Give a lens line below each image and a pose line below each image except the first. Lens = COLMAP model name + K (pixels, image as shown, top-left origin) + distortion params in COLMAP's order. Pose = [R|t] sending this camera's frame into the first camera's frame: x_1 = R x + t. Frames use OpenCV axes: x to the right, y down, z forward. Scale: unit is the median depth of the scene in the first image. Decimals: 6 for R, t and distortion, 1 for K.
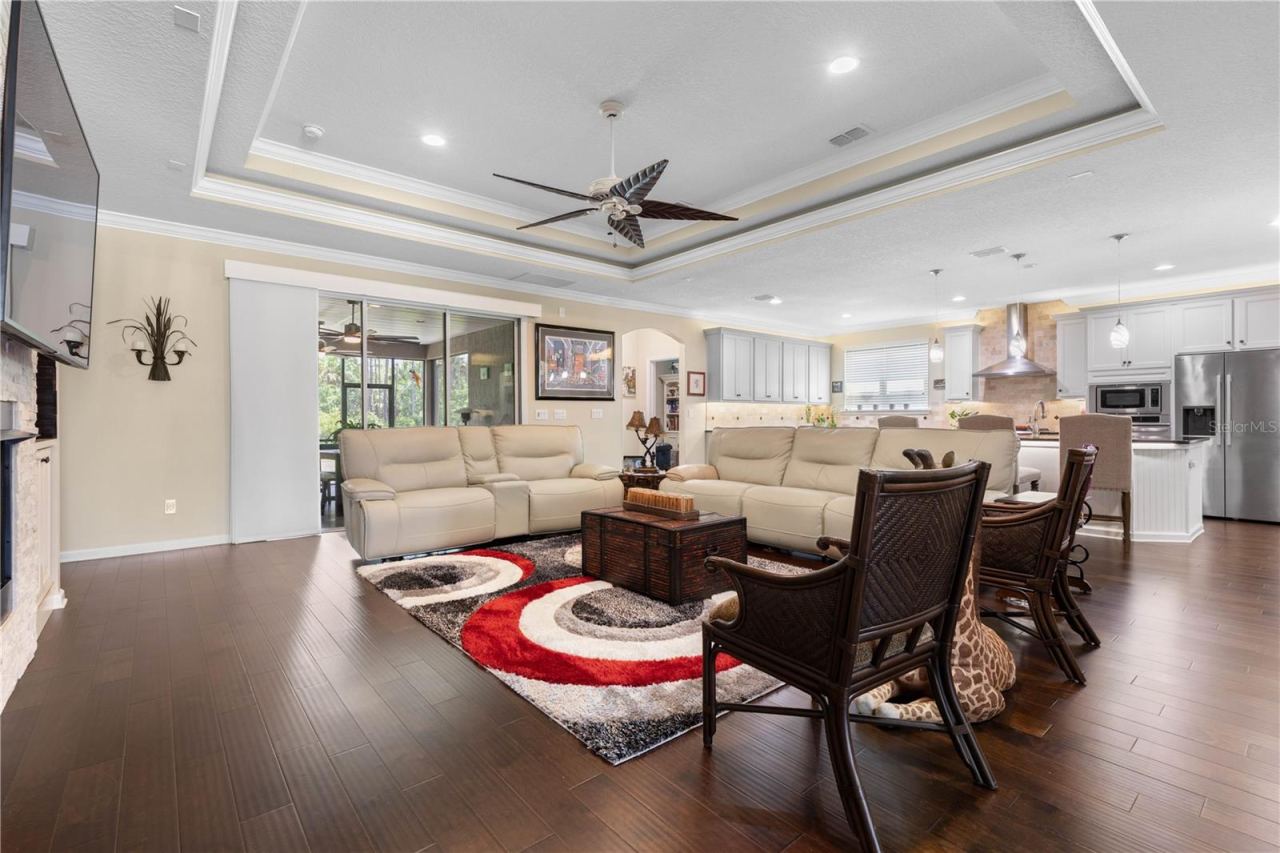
lens RADIAL K [[576.9, 0, 645.4], [0, 576.9, 417.0], [0, 0, 1]] dist [0.010059, -0.000893]
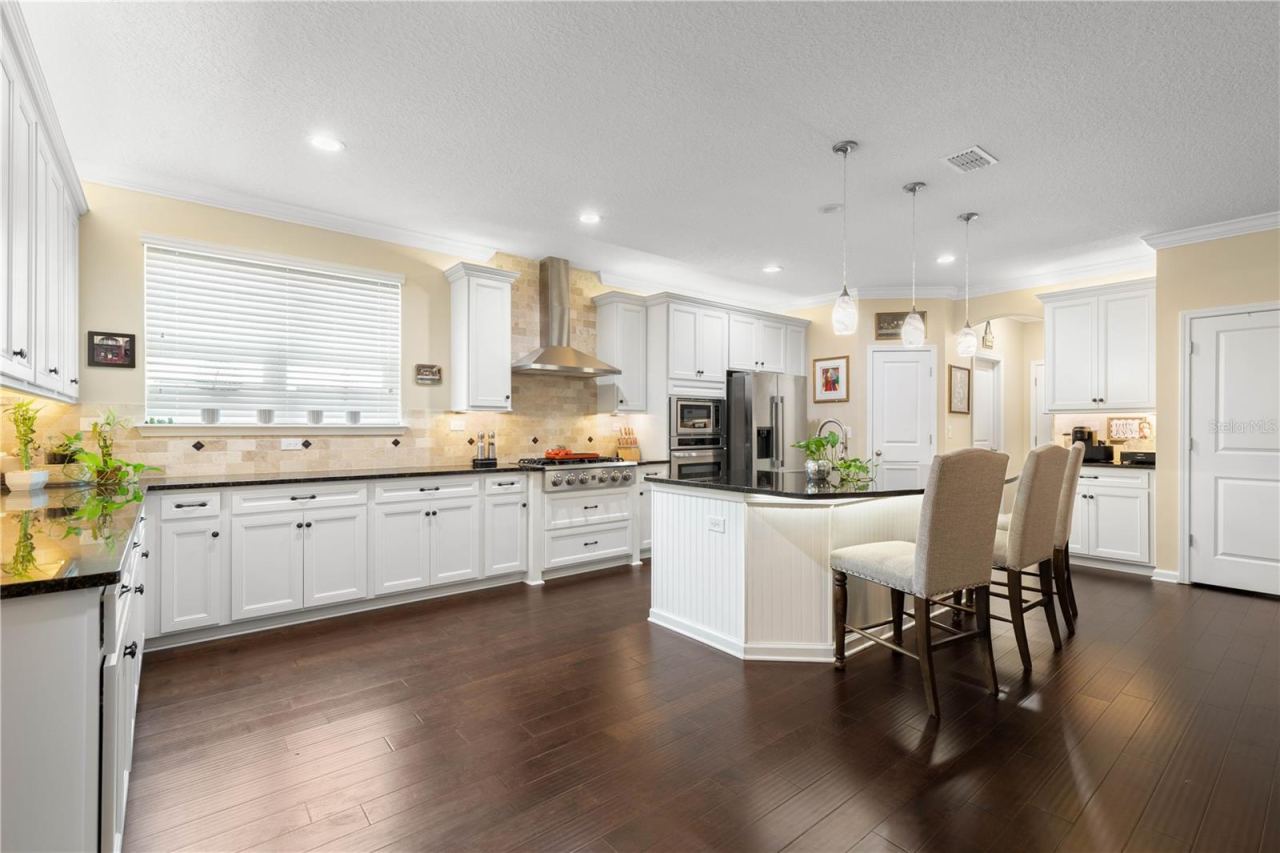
lens RADIAL K [[576.9, 0, 639.7], [0, 576.9, 426.7], [0, 0, 1]] dist [0.010059, -0.000893]
pose [[0.004225, 0.002902, 0.999987, 0.014430], [-0.002759, 0.999992, -0.002890, -0.011702], [-0.999987, -0.002747, 0.004233, 0.886174]]
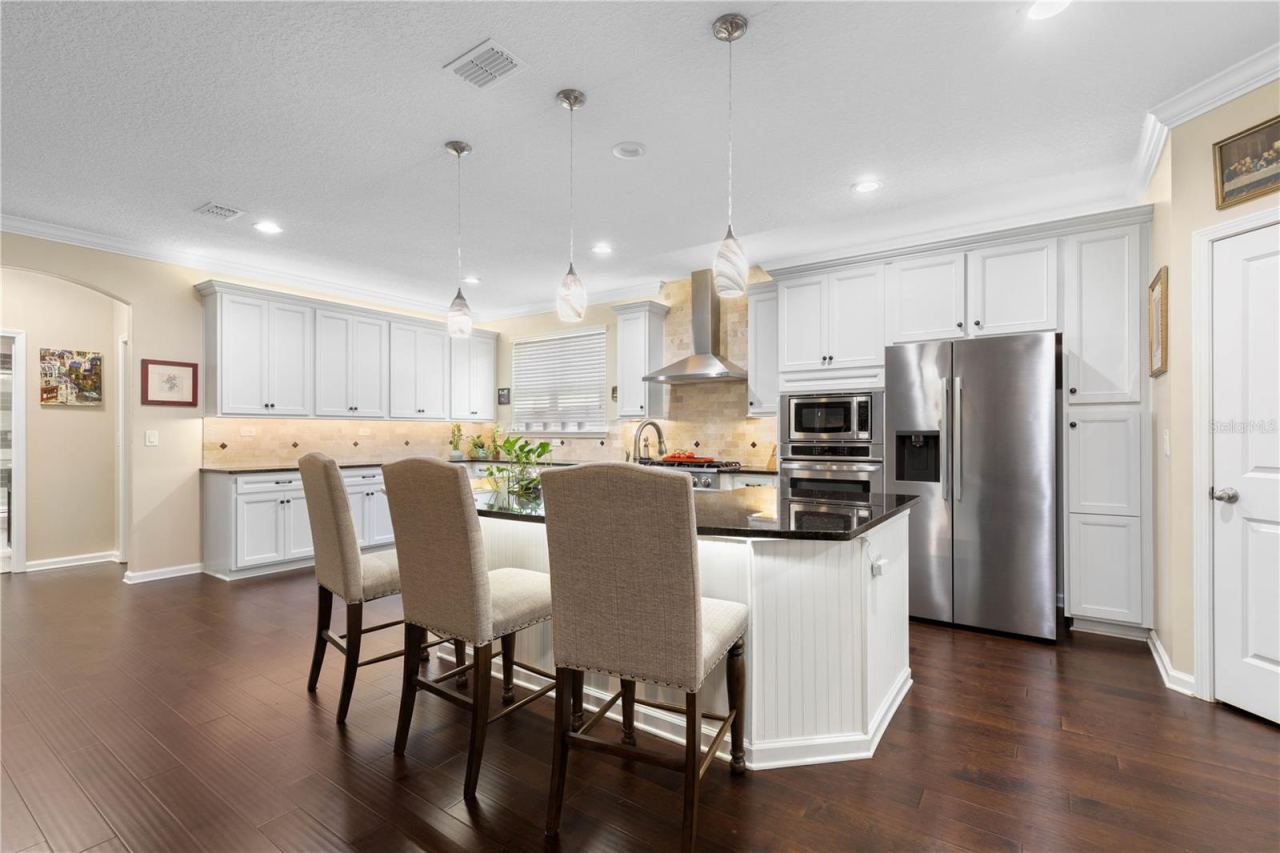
lens RADIAL K [[576.9, 0, 639.0], [0, 576.9, 433.4], [0, 0, 1]] dist [0.010059, -0.000893]
pose [[0.967597, 0.000310, 0.252500, 0.394289], [-0.000808, 0.999998, 0.001867, -0.012376], [-0.252498, -0.002011, 0.967595, 0.375482]]
